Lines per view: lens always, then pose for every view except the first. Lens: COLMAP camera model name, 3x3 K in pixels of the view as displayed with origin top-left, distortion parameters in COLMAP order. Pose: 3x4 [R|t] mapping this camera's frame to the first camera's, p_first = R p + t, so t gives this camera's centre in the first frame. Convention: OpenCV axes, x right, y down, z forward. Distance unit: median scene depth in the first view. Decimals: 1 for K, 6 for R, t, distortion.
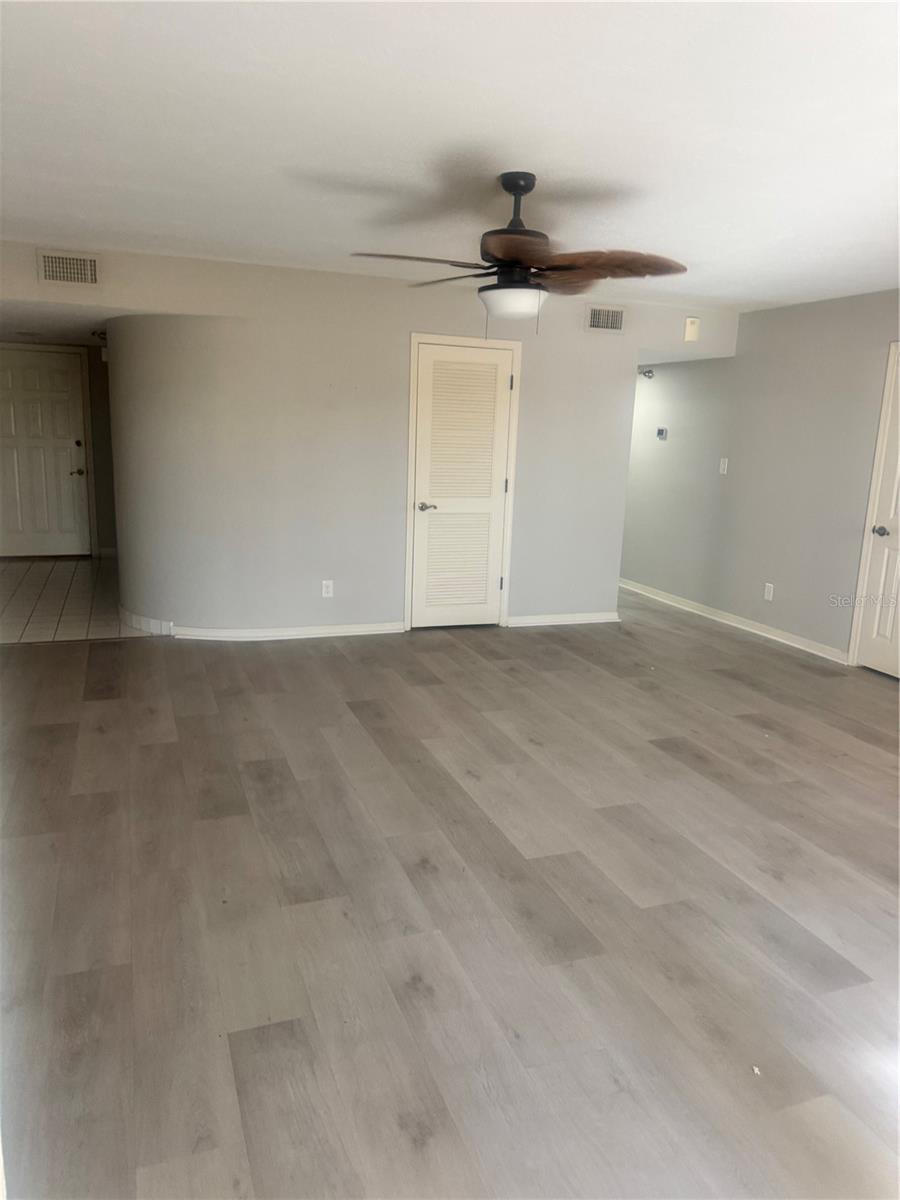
lens RADIAL K [[842.2, 0, 452.2], [0, 842.2, 600.1], [0, 0, 1]] dist [0.052456, -0.066858]
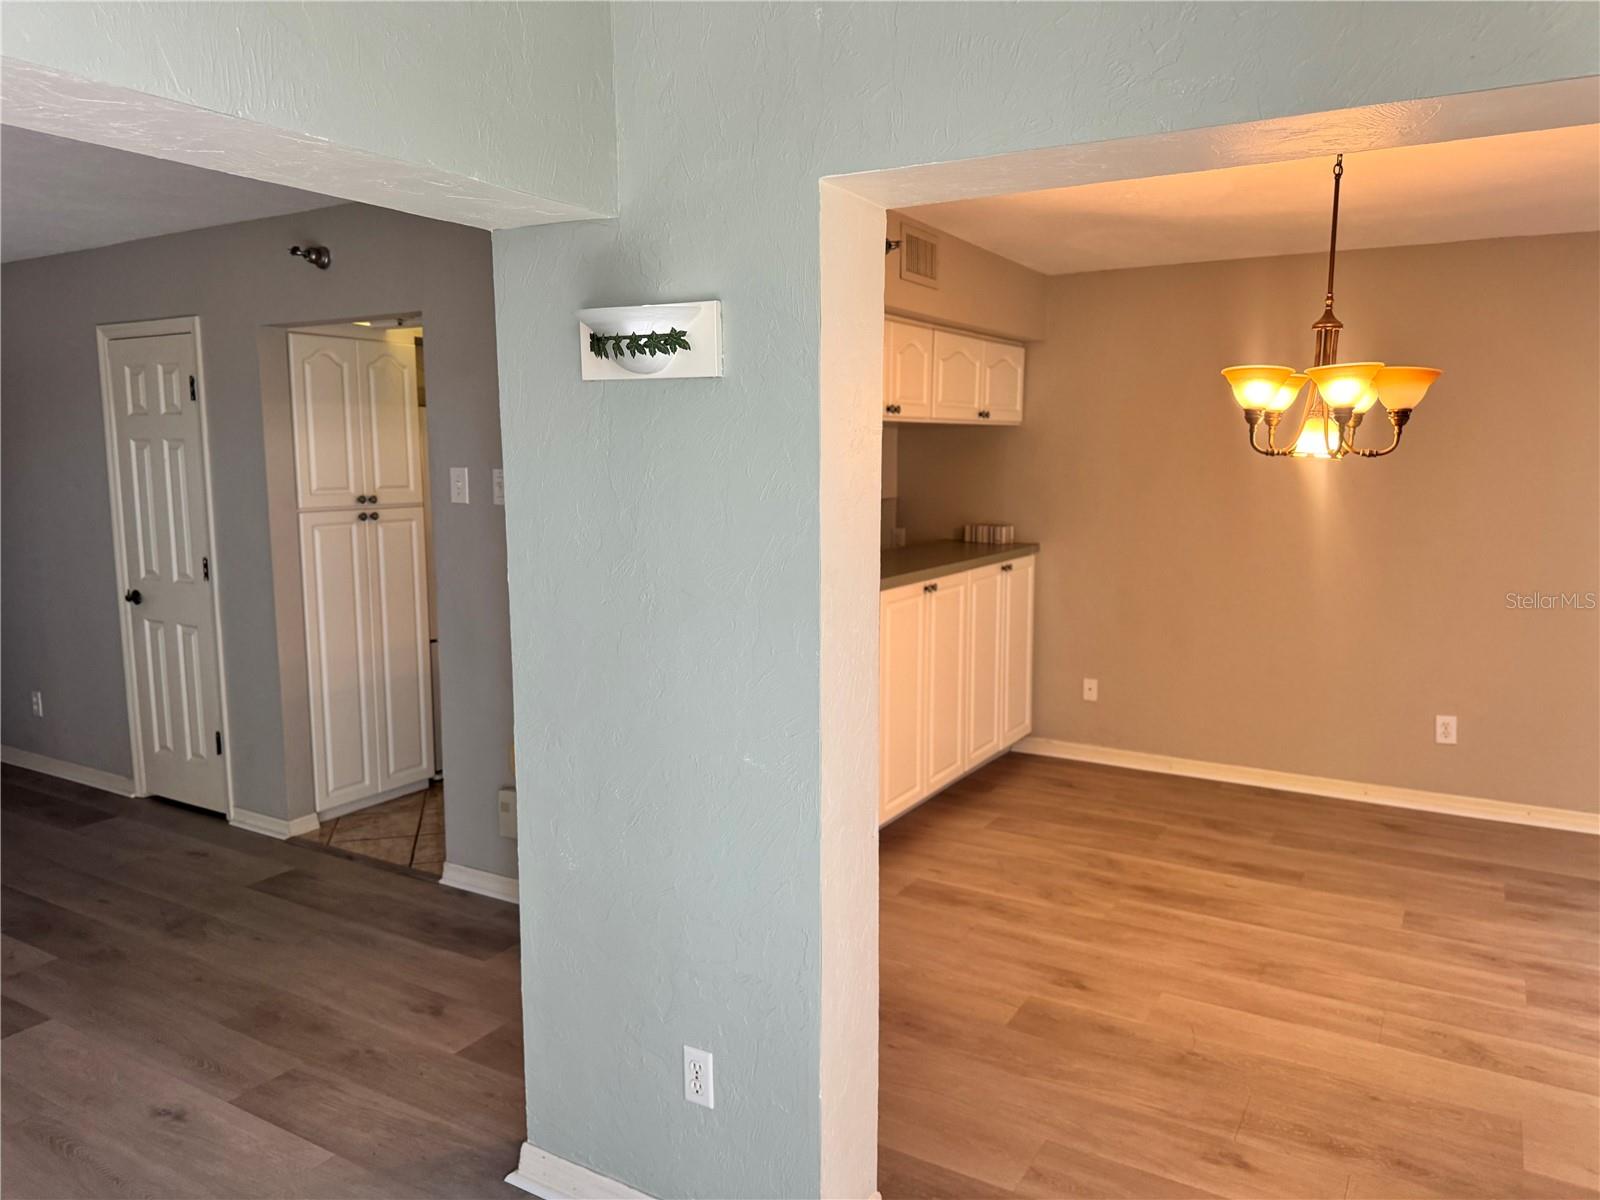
lens RADIAL K [[1122.9, 0, 777.4], [0, 1122.9, 603.9], [0, 0, 1]] dist [0.052456, -0.066858]
pose [[0.784448, -0.117176, 0.609024, 0.461630], [0.153747, 0.988078, -0.007926, 0.014671], [-0.600835, 0.099854, 0.793112, -0.051047]]
